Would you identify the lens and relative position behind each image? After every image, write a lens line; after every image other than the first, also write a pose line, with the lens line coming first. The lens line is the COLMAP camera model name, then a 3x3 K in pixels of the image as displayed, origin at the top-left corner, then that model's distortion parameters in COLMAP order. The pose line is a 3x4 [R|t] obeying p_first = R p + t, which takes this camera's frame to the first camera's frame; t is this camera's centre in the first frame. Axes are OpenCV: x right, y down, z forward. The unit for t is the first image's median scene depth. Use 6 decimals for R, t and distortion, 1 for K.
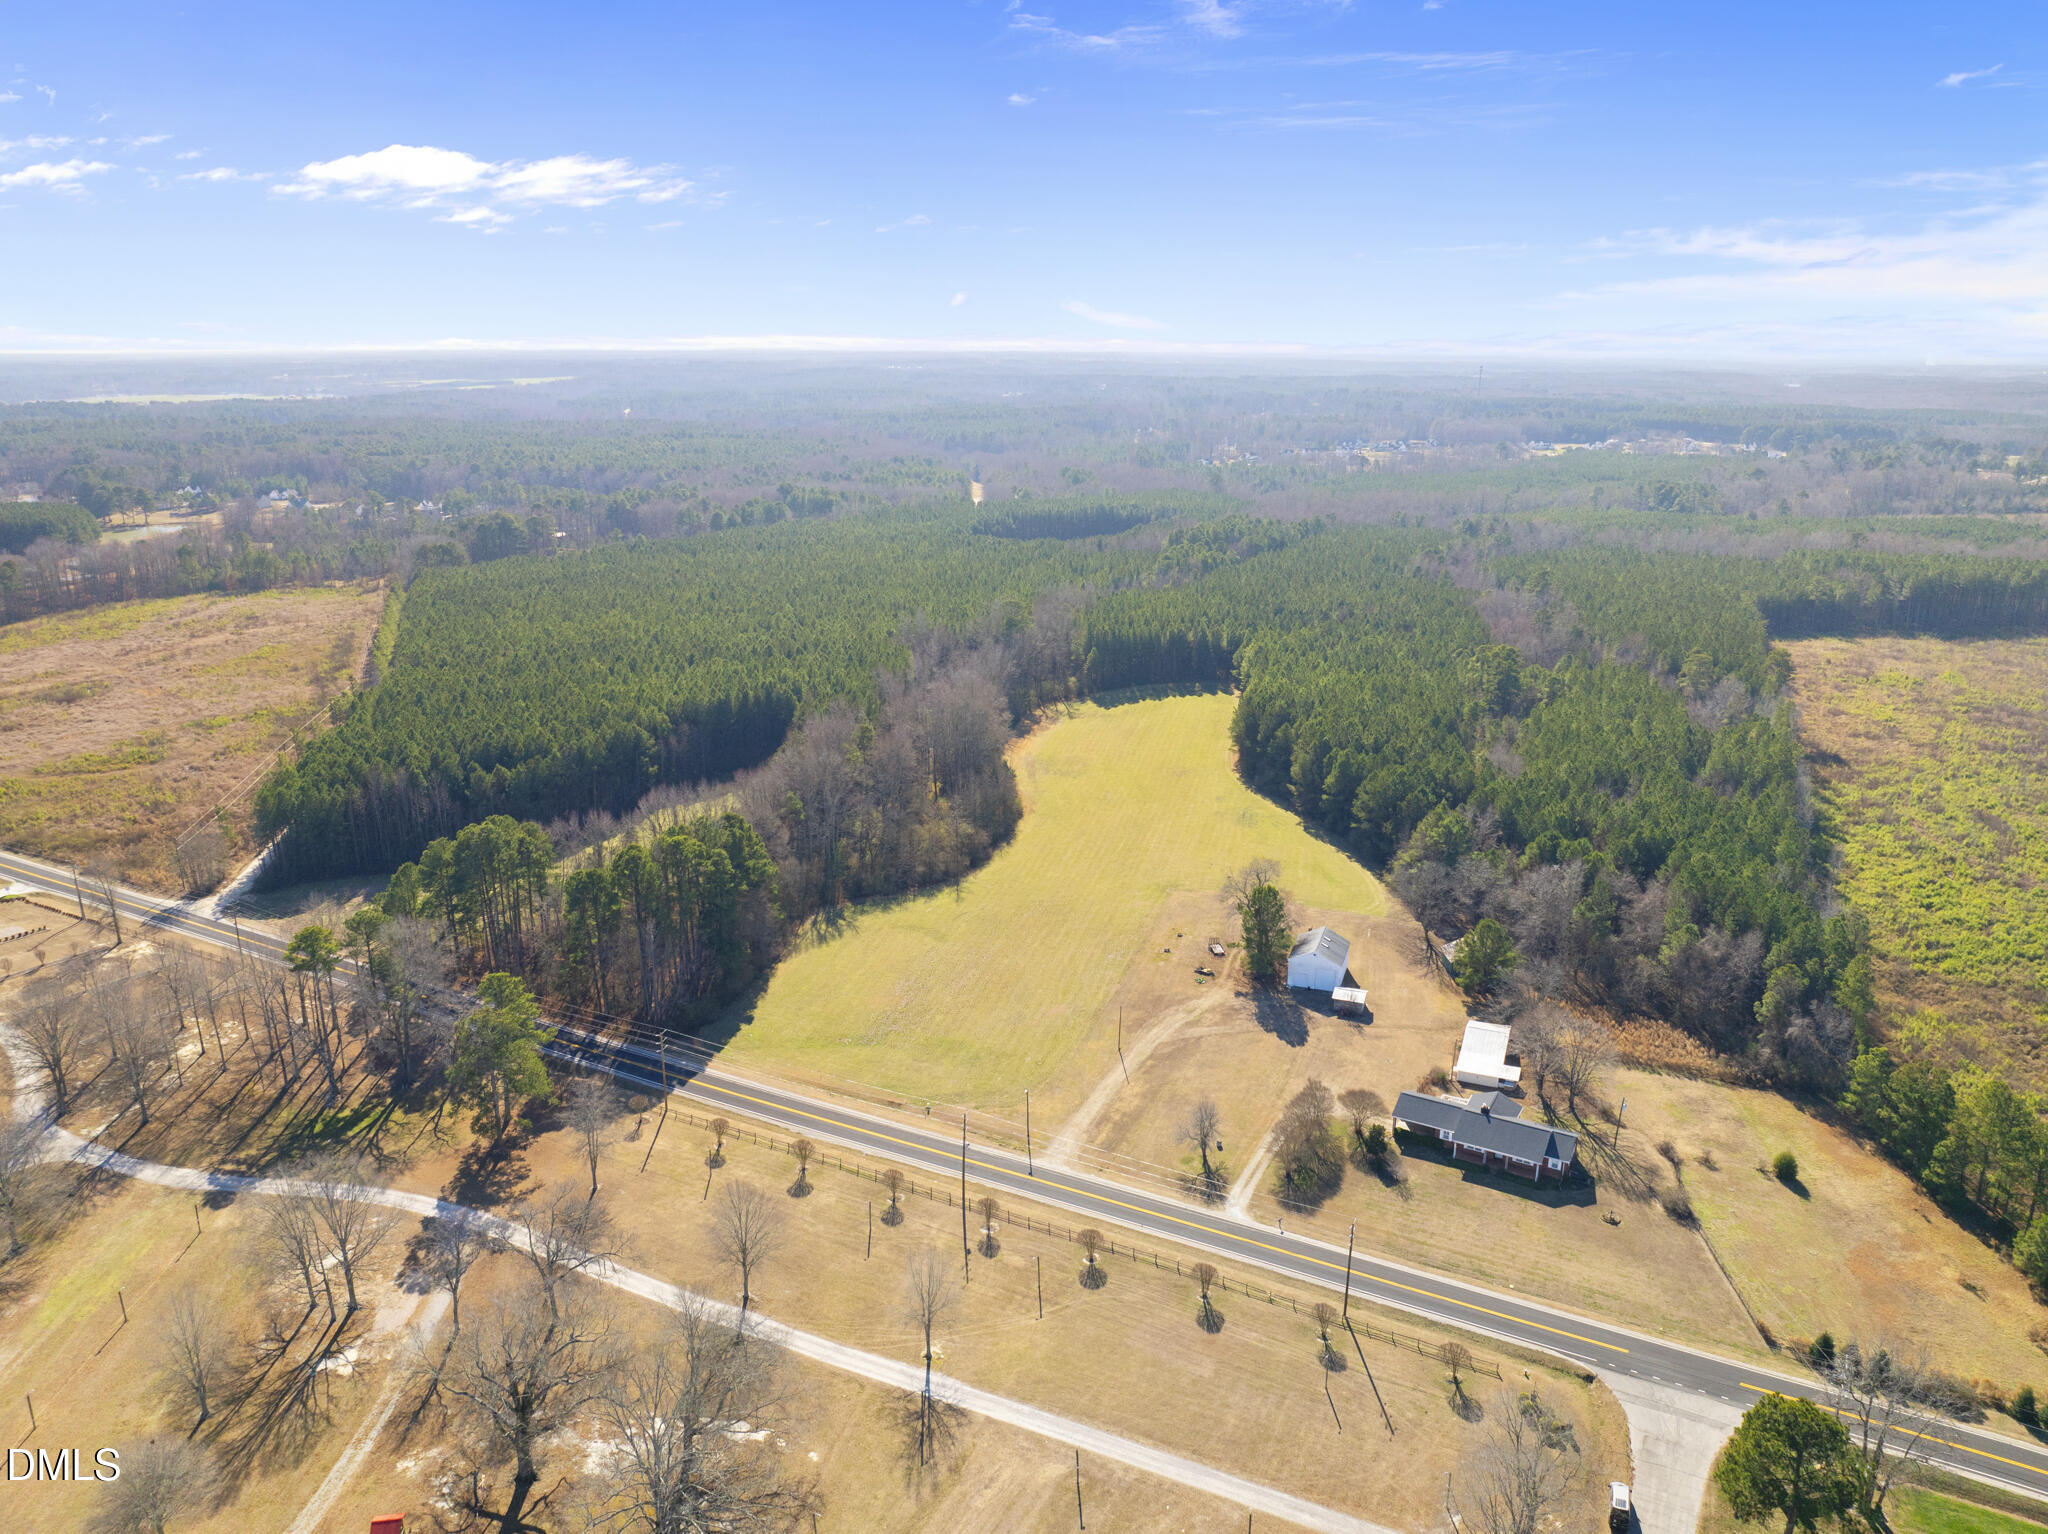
lens RADIAL K [[1444.7, 0, 1032.6], [0, 1444.7, 760.1], [0, 0, 1]] dist [-0.054887, 0.025334]
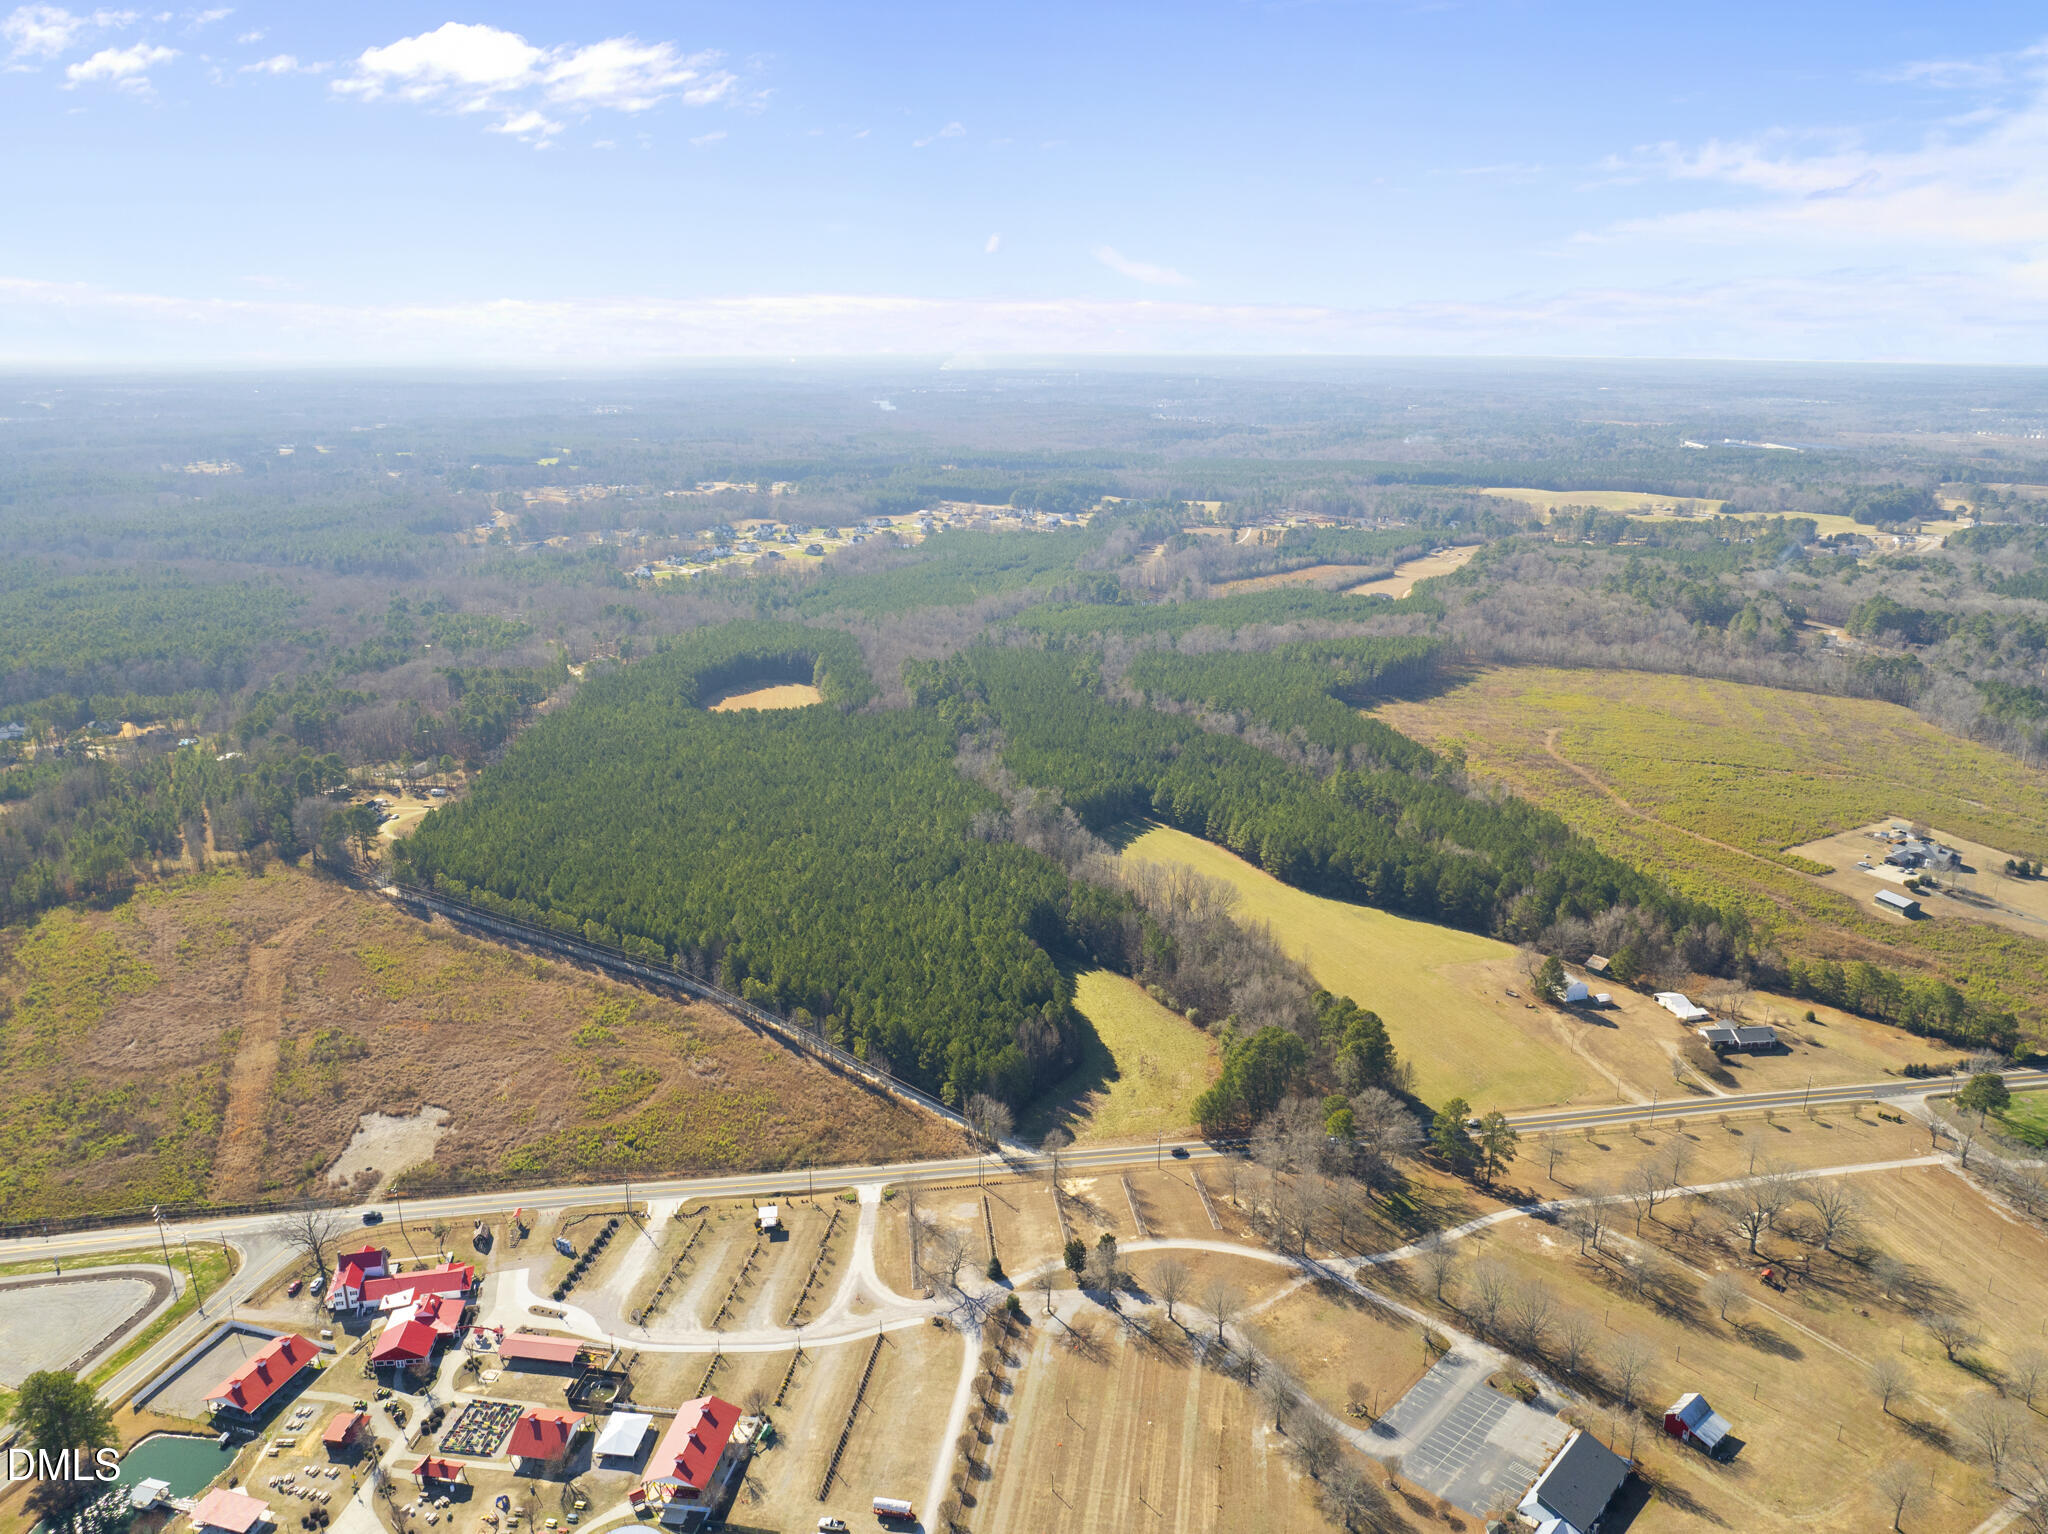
lens RADIAL K [[1444.7, 0, 1032.6], [0, 1444.7, 760.1], [0, 0, 1]] dist [-0.054887, 0.025334]
pose [[0.805146, -0.164672, 0.569757, -1.093046], [0.163995, 0.985039, 0.052950, -0.293400], [-0.569953, 0.050805, 0.820105, -0.170637]]
